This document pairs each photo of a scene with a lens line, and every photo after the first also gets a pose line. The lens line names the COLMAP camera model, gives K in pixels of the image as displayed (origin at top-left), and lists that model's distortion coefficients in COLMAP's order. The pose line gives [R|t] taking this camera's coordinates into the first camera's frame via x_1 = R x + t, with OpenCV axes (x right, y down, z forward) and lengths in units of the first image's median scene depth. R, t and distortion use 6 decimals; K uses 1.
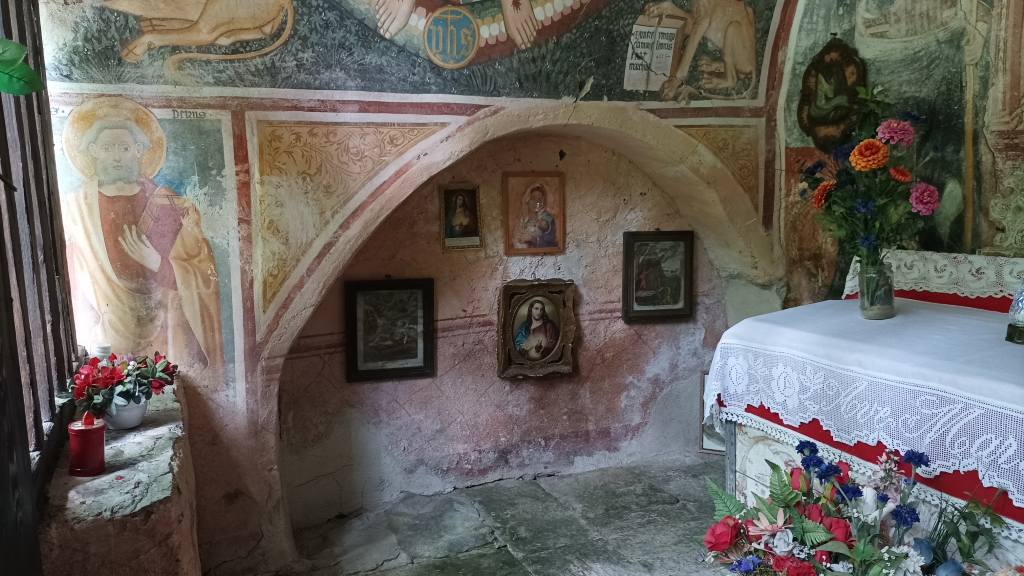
lens RADIAL K [[769.6, 0, 514.0], [0, 769.6, 293.4], [0, 0, 1]] dist [0.027579, -0.018243]
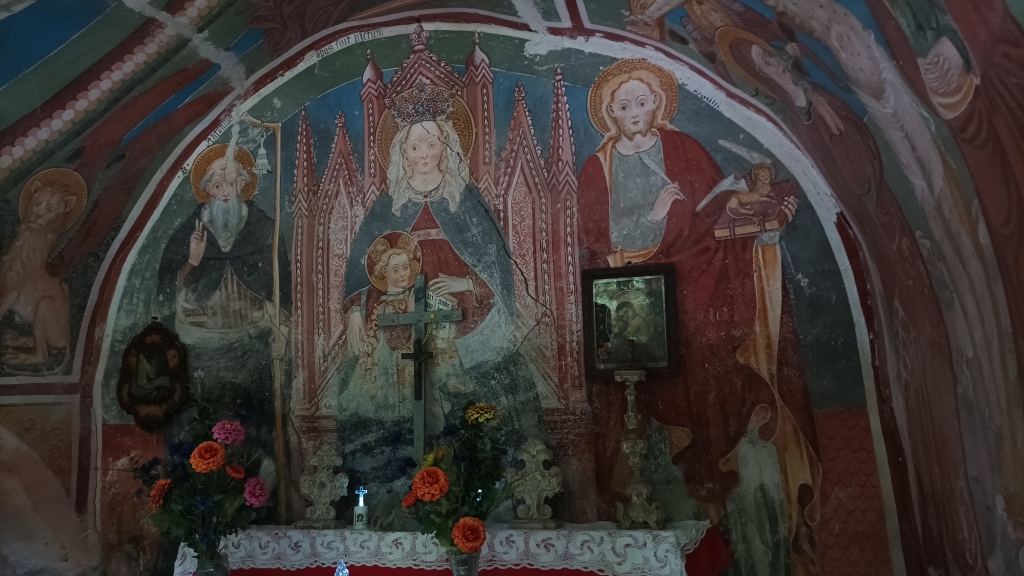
lens RADIAL K [[769.6, 0, 517.4], [0, 769.6, 285.1], [0, 0, 1]] dist [0.027579, -0.018243]
pose [[0.648270, 0.096128, 0.755318, -0.064230], [0.127992, 0.964125, -0.232555, -0.074094], [-0.750576, 0.247433, 0.612709, -0.019203]]
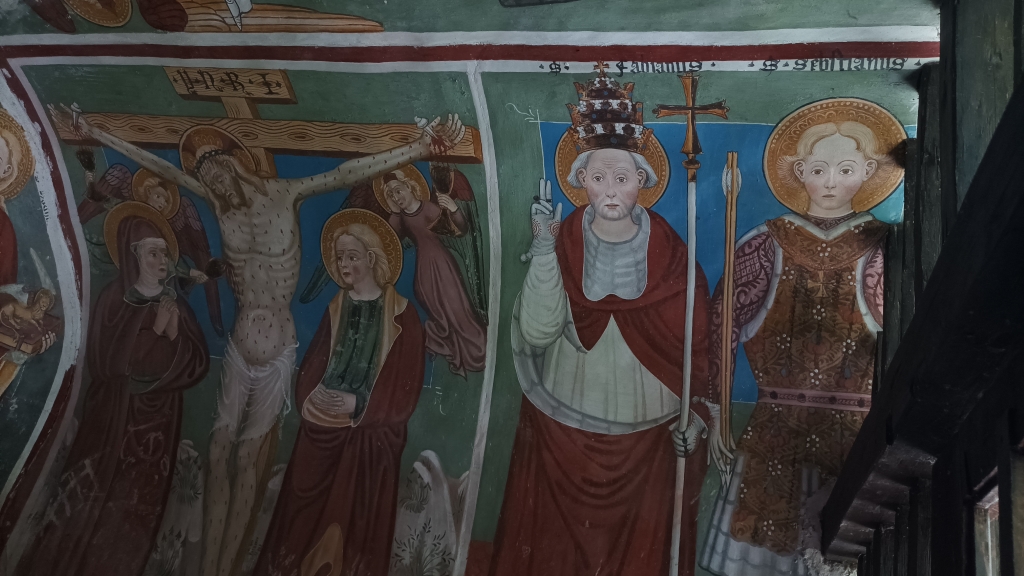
lens RADIAL K [[769.6, 0, 511.5], [0, 769.6, 288.1], [0, 0, 1]] dist [0.027579, -0.018243]
pose [[-0.770329, 0.114292, 0.627321, -0.282471], [-0.131962, 0.933933, -0.332198, -0.142391], [-0.623843, -0.338685, -0.704353, 0.632028]]
